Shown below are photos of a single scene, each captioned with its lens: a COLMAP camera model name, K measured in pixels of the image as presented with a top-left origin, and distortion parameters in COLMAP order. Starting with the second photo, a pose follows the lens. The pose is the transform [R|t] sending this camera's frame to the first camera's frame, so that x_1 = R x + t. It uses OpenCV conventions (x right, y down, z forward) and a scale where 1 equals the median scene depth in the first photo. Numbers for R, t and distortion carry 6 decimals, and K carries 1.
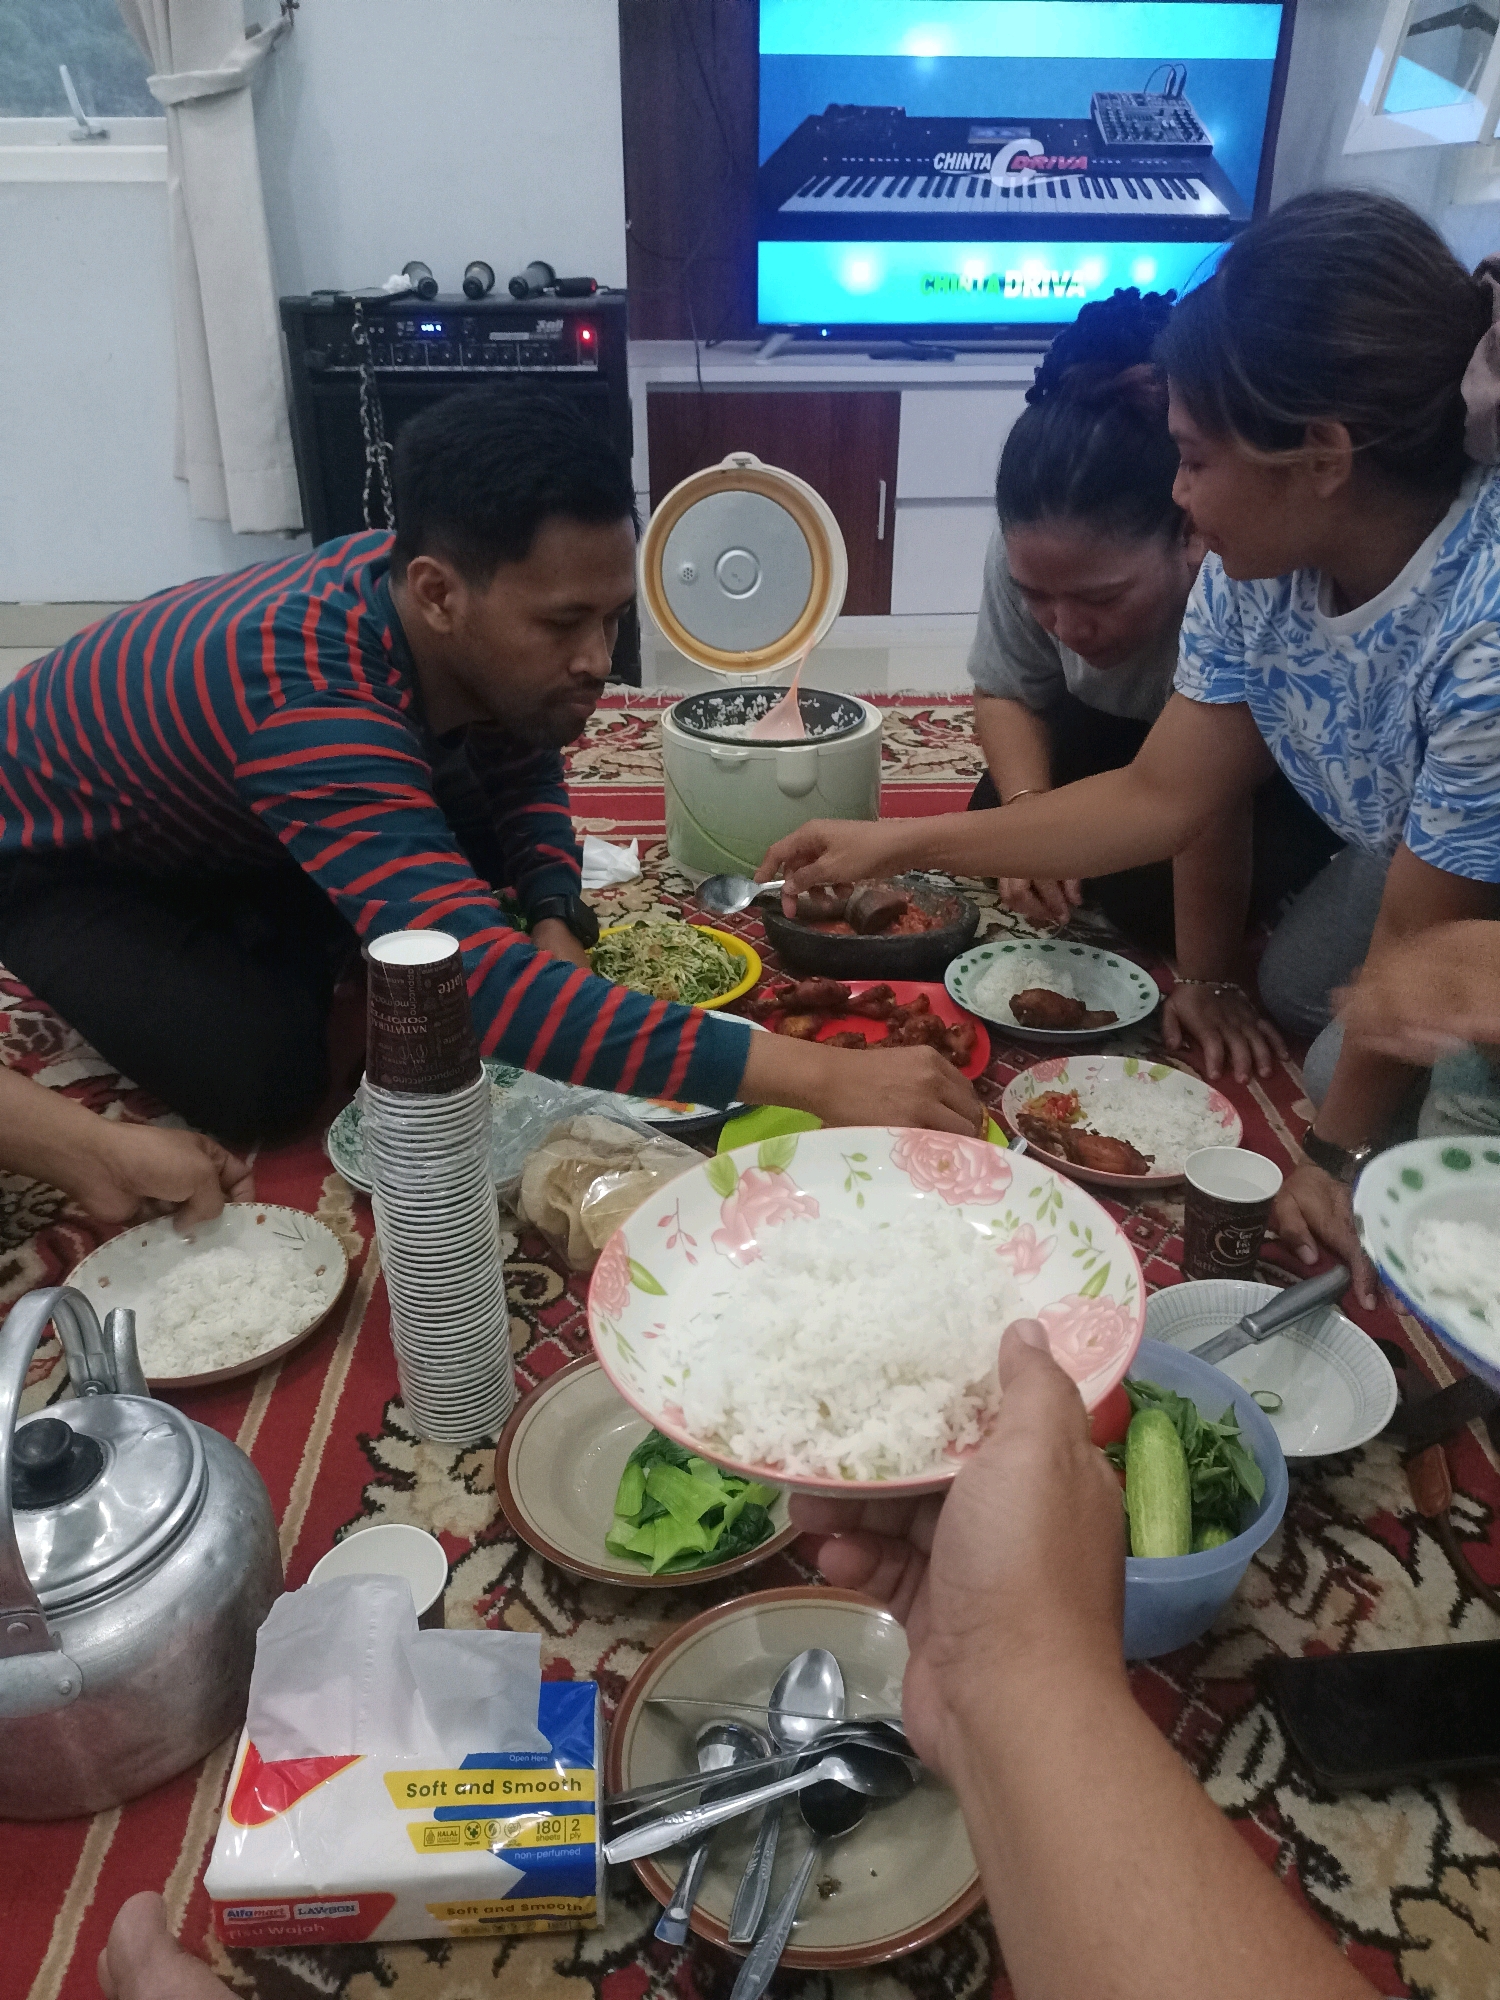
lens RADIAL K [[1612.3, 0, 743.0], [0, 1612.3, 1073.6], [0, 0, 1]] dist [0.128760, -0.080834]
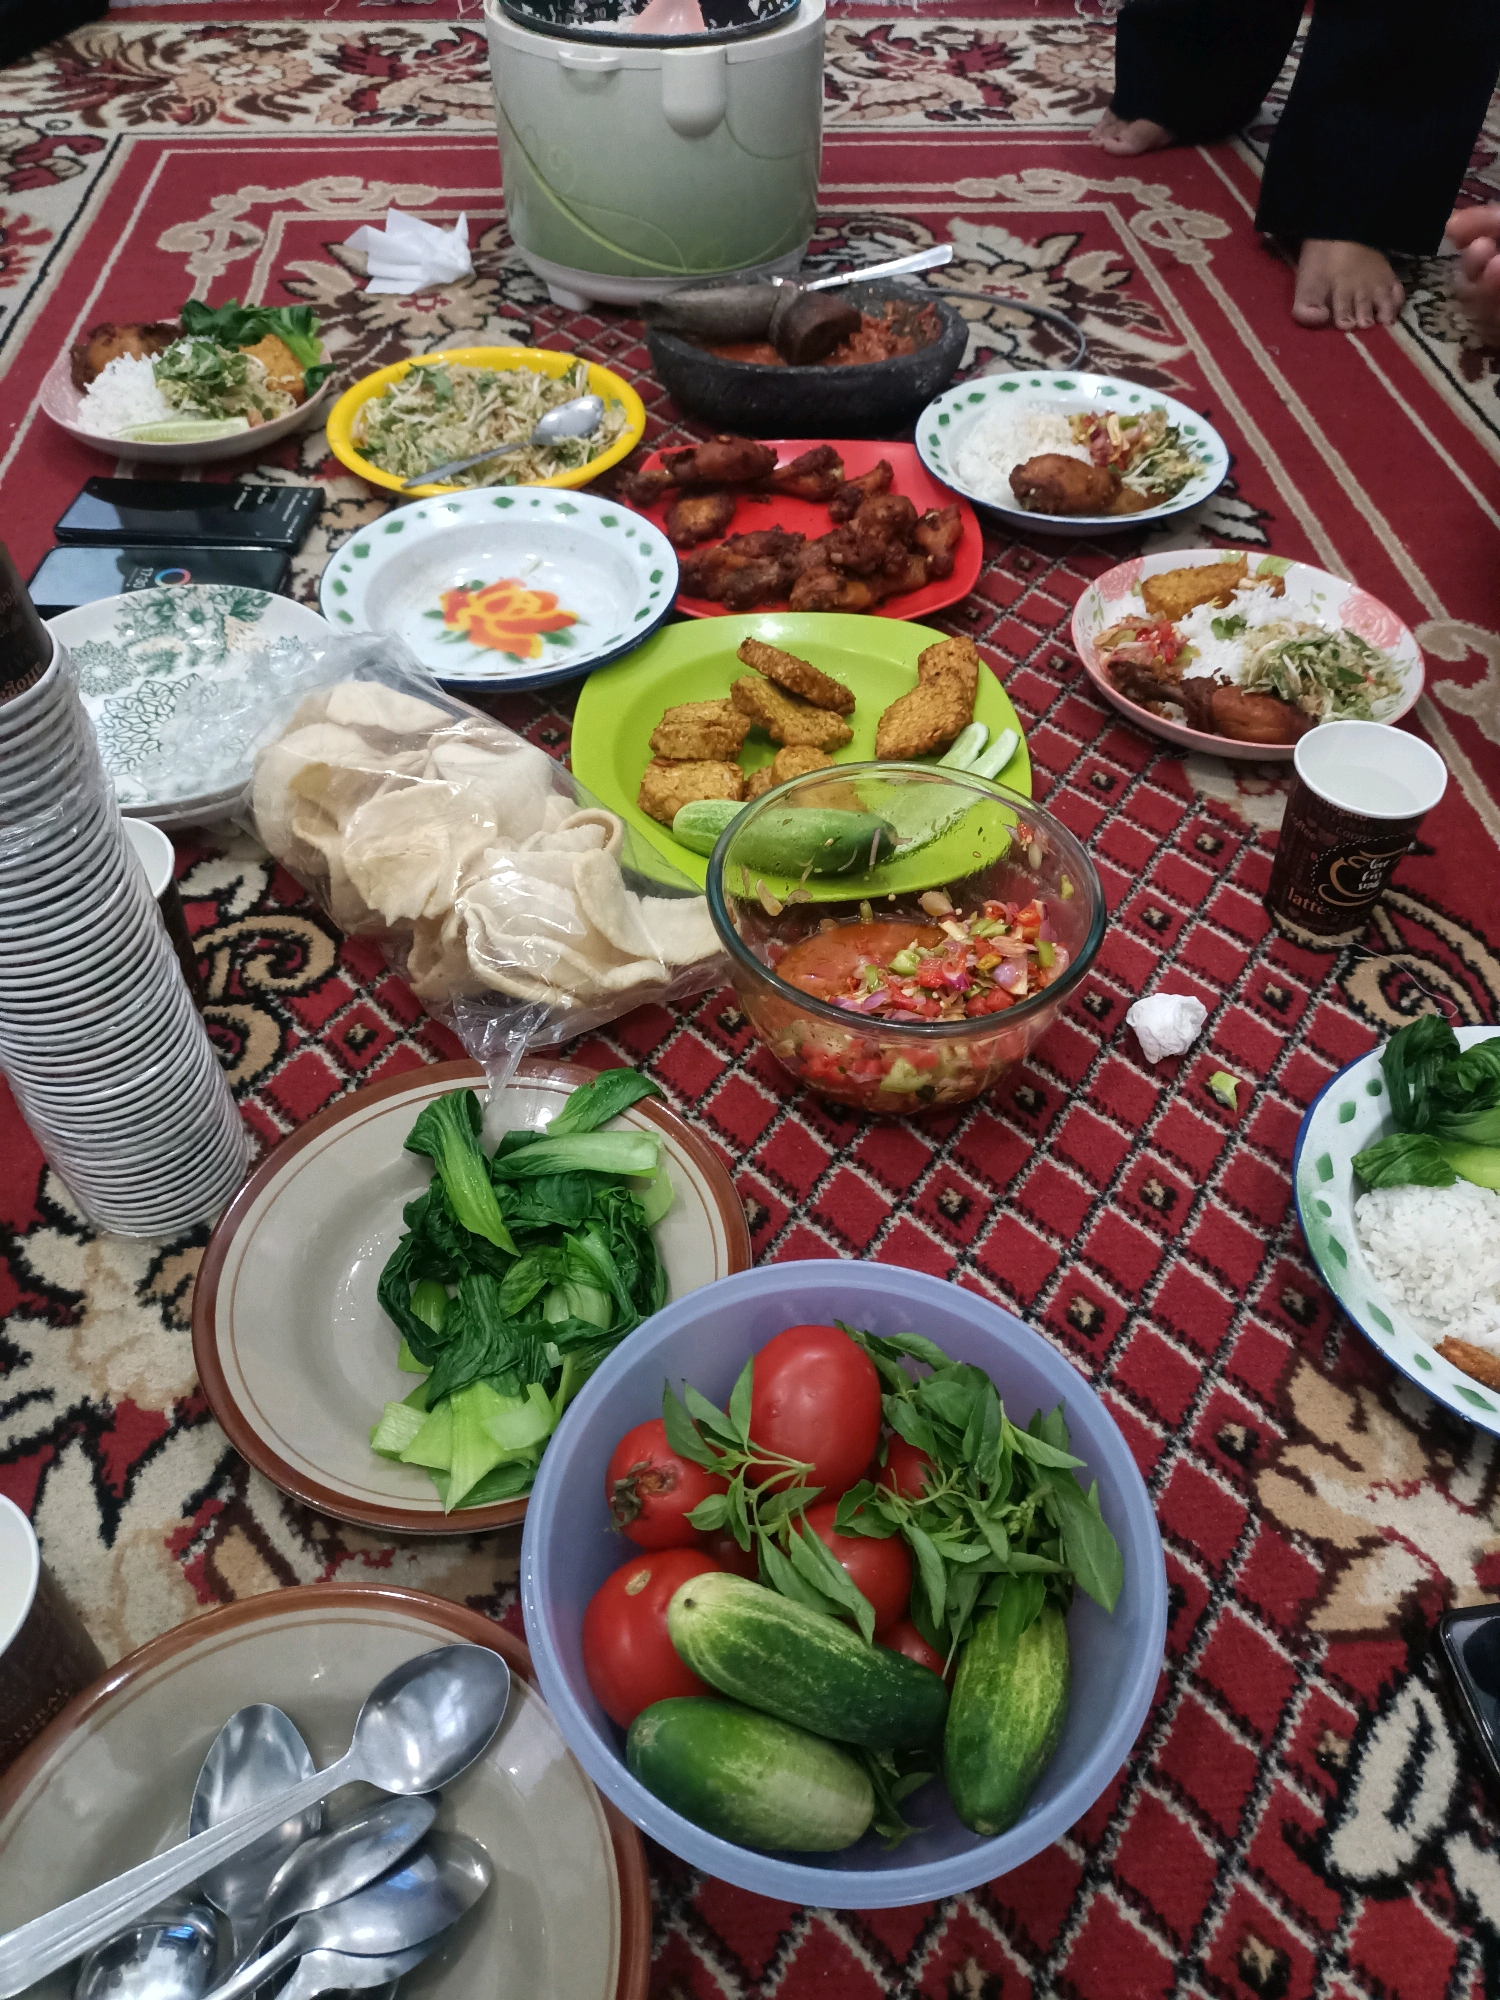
lens RADIAL K [[1924.4, 0, 707.5], [0, 1924.4, 1186.3], [0, 0, 1]] dist [0.074668, -0.108568]
pose [[0.999433, -0.017760, 0.028592, 0.013089], [0.008096, 0.951368, 0.307949, -0.015705], [-0.032671, -0.307543, 0.950973, 0.193395]]
